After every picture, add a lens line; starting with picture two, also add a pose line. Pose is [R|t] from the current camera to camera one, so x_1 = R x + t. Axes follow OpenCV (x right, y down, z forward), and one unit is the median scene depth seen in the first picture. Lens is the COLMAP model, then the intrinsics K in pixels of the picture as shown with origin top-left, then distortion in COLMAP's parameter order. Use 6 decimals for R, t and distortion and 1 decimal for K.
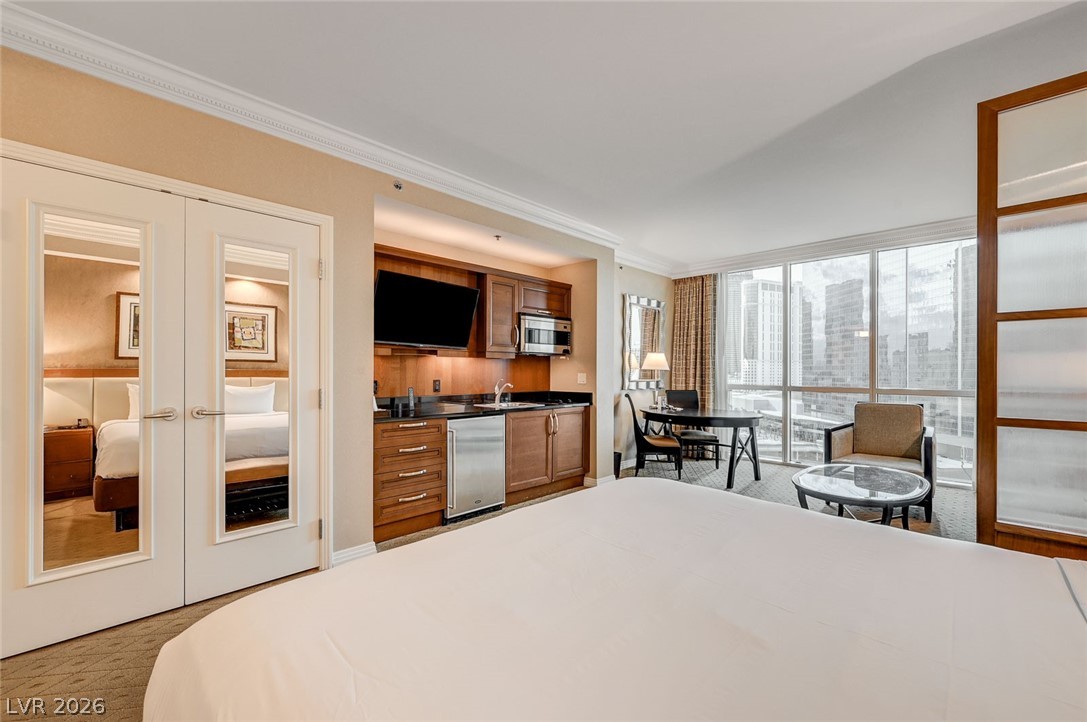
lens RADIAL K [[454.8, 0, 547.1], [0, 454.8, 370.7], [0, 0, 1]] dist [-0.001583, -0.000045]
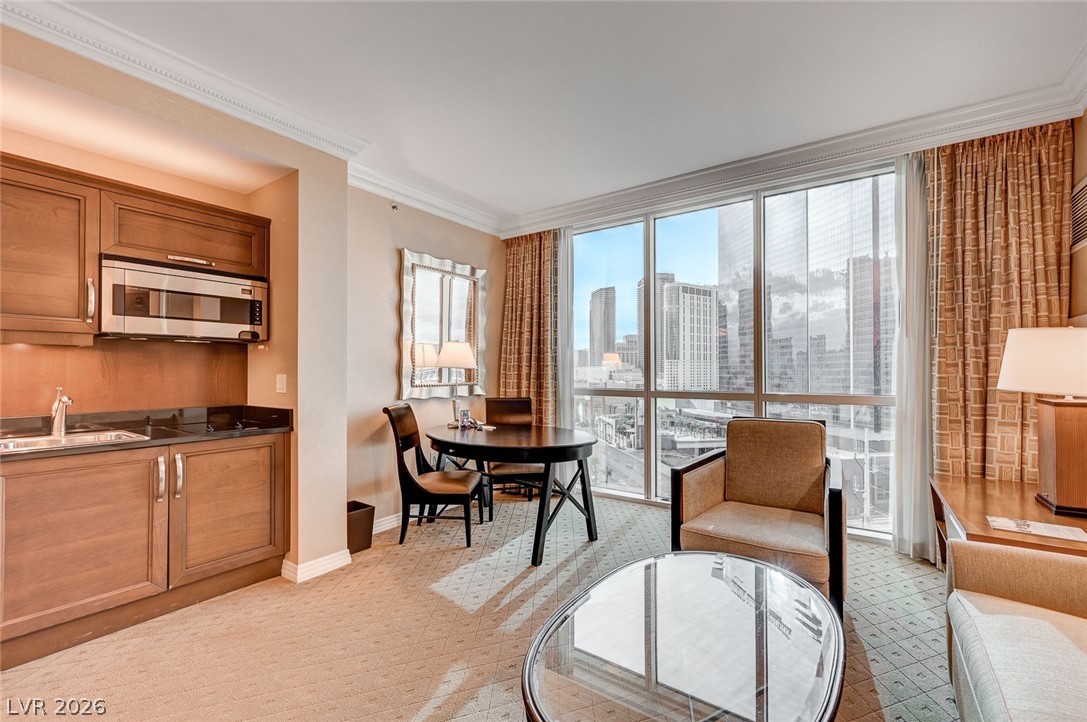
lens RADIAL K [[462.6, 0, 548.0], [0, 462.6, 367.8], [0, 0, 1]] dist [-0.000047, 0.000195]
pose [[0.987707, -0.003514, 0.156275, 0.326145], [0.004611, 0.999967, -0.006654, 0.003299], [-0.156247, 0.007293, 0.987691, 0.398949]]
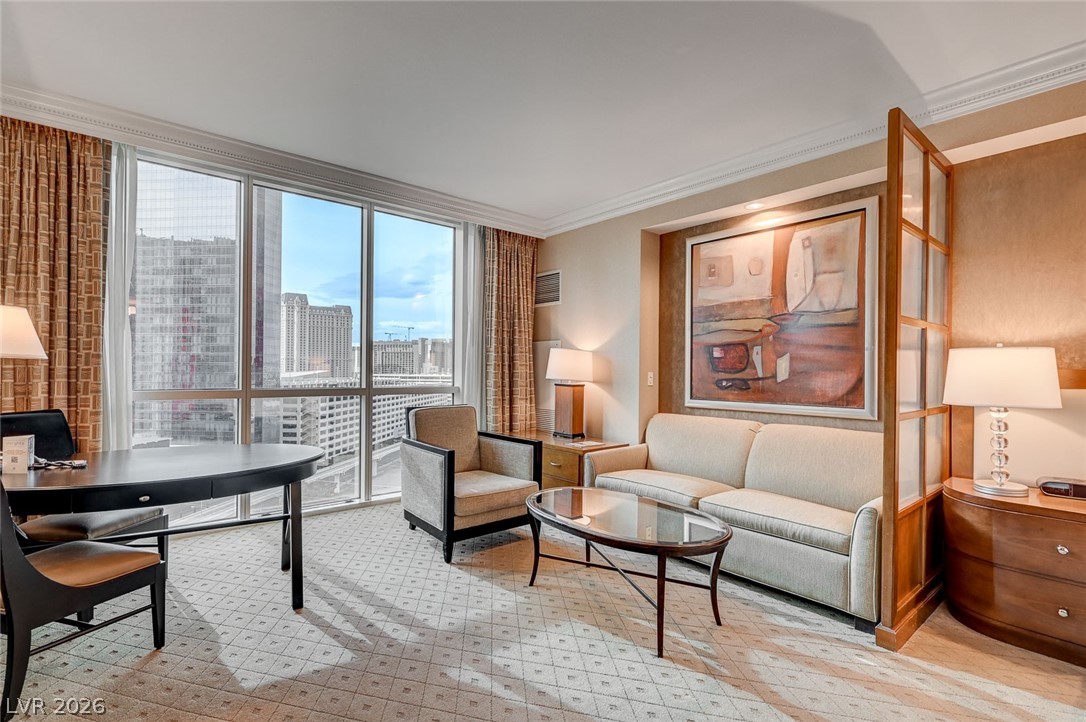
lens RADIAL K [[502.2, 0, 545.0], [0, 502.2, 372.5], [0, 0, 1]] dist [0.000296, -0.000118]
pose [[0.104378, -0.006660, 0.994515, -0.098074], [-0.008536, 0.999935, 0.007592, 0.004227], [-0.994501, -0.009282, 0.104314, 0.695164]]
